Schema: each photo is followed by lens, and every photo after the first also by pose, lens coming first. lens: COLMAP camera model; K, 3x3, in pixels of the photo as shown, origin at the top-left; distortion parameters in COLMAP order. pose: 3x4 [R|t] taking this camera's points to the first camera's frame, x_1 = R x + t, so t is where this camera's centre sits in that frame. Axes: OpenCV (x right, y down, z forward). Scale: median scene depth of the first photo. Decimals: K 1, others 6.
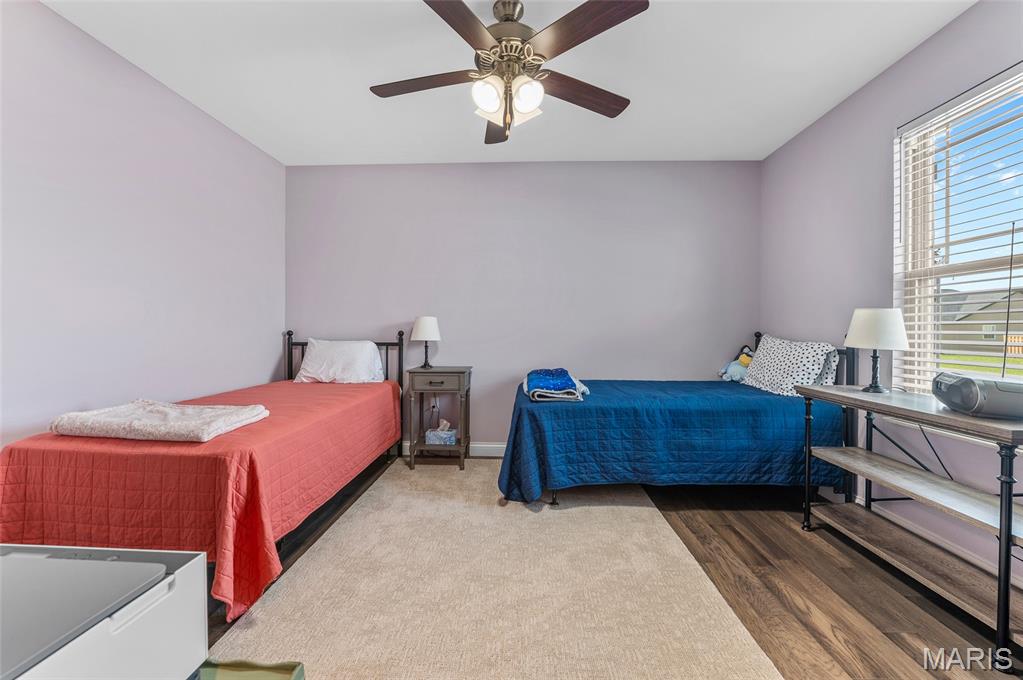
lens RADIAL K [[417.9, 0, 509.8], [0, 417.9, 334.7], [0, 0, 1]] dist [-0.006849, -0.000006]
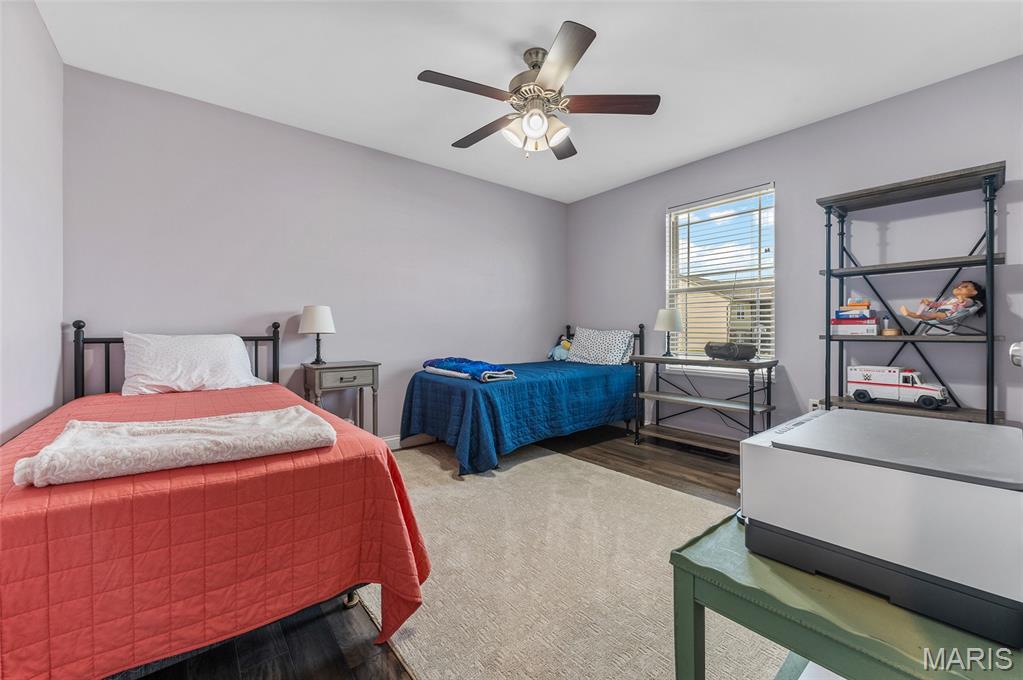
lens RADIAL K [[417.9, 0, 510.1], [0, 417.9, 336.9], [0, 0, 1]] dist [-0.006849, -0.000006]
pose [[0.744286, -0.013800, 0.667718, -0.655835], [0.011798, 0.999902, 0.007515, 0.026927], [-0.667757, 0.002285, 0.744376, 0.100353]]
